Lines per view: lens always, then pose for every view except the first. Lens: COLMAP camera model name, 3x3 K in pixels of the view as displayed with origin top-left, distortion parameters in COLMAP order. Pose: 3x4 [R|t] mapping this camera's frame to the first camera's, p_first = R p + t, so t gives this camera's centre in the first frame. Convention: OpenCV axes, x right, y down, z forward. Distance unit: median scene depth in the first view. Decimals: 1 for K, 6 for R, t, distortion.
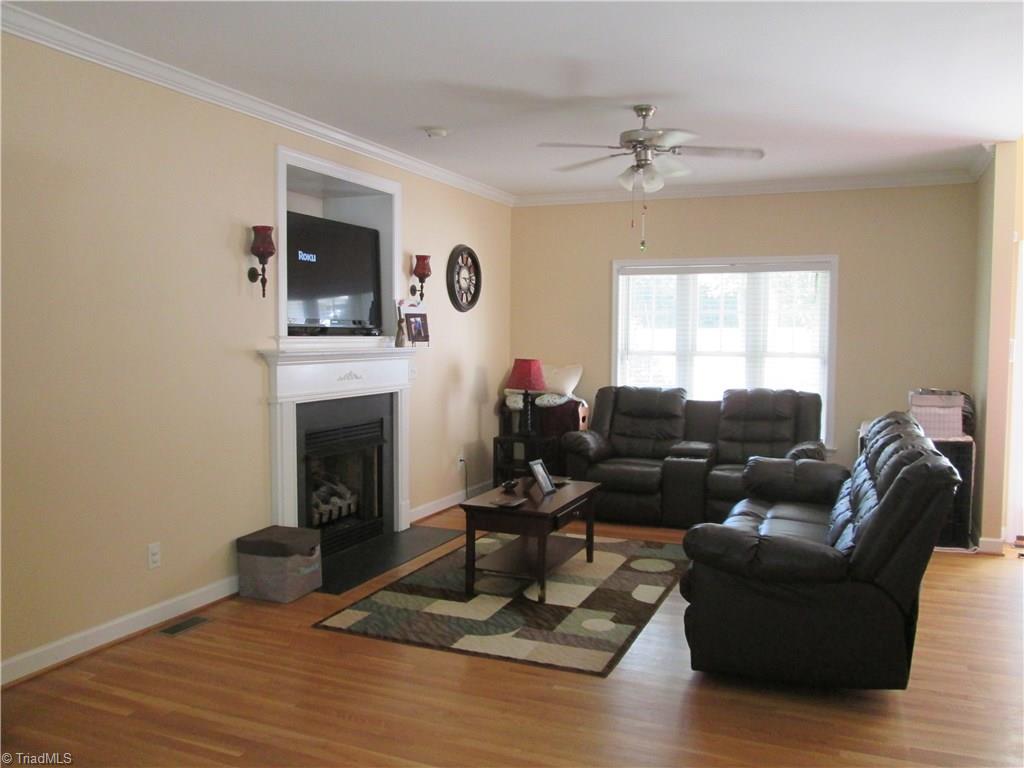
lens RADIAL K [[855.4, 0, 497.6], [0, 855.4, 391.3], [0, 0, 1]] dist [-0.033873, 0.001218]
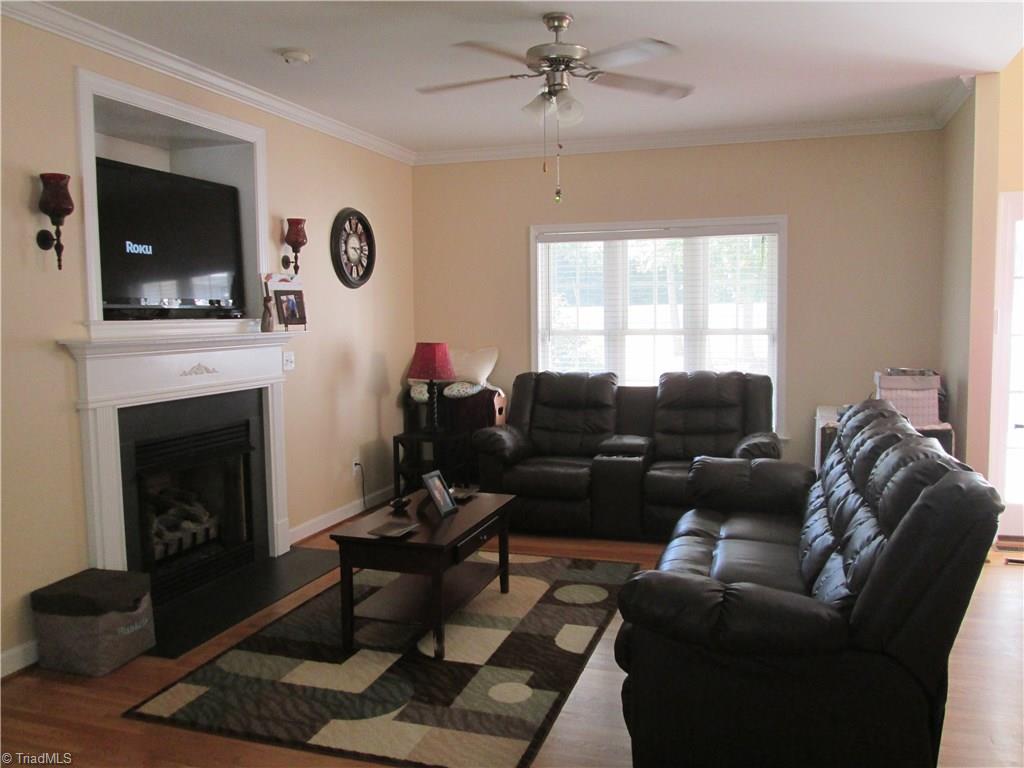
lens RADIAL K [[855.4, 0, 497.6], [0, 855.4, 391.3], [0, 0, 1]] dist [-0.033873, 0.001218]
pose [[0.996548, -0.025275, 0.079076, 0.036293], [0.023486, 0.999449, 0.023475, -0.008931], [-0.079626, -0.021537, 0.996592, 0.168937]]
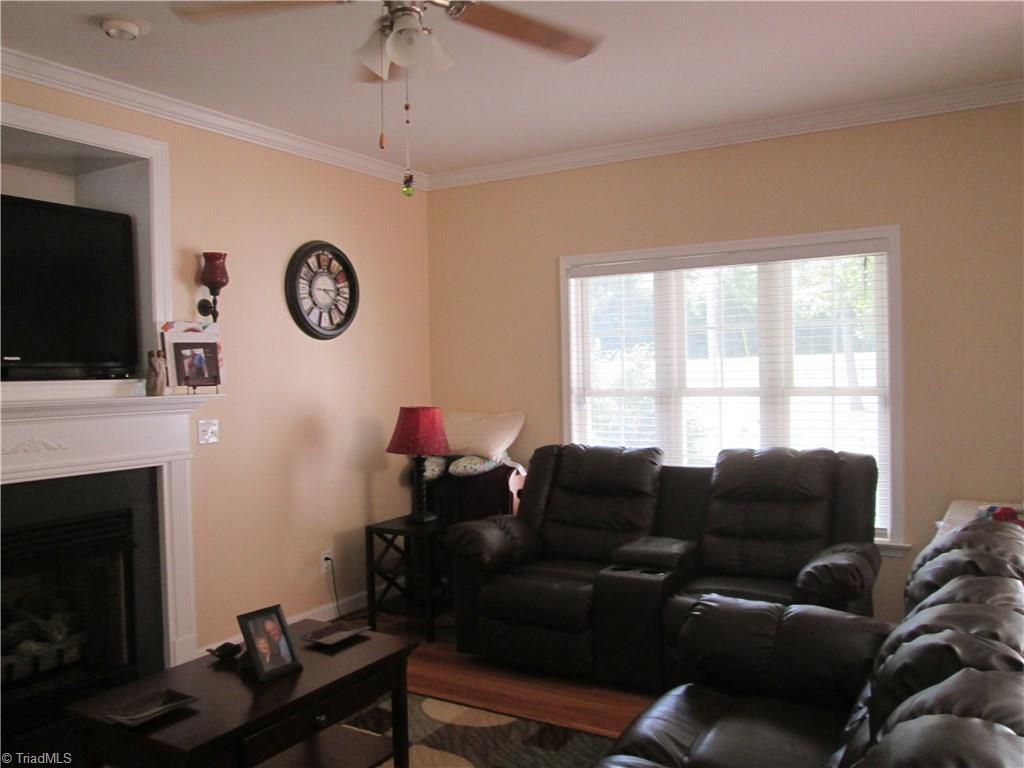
lens RADIAL K [[855.4, 0, 497.6], [0, 855.4, 391.3], [0, 0, 1]] dist [-0.033873, 0.001218]
pose [[0.989952, -0.022574, -0.139589, 0.215022], [0.016741, 0.998943, -0.042820, -0.023112], [0.140408, 0.040053, 0.989283, 0.397831]]
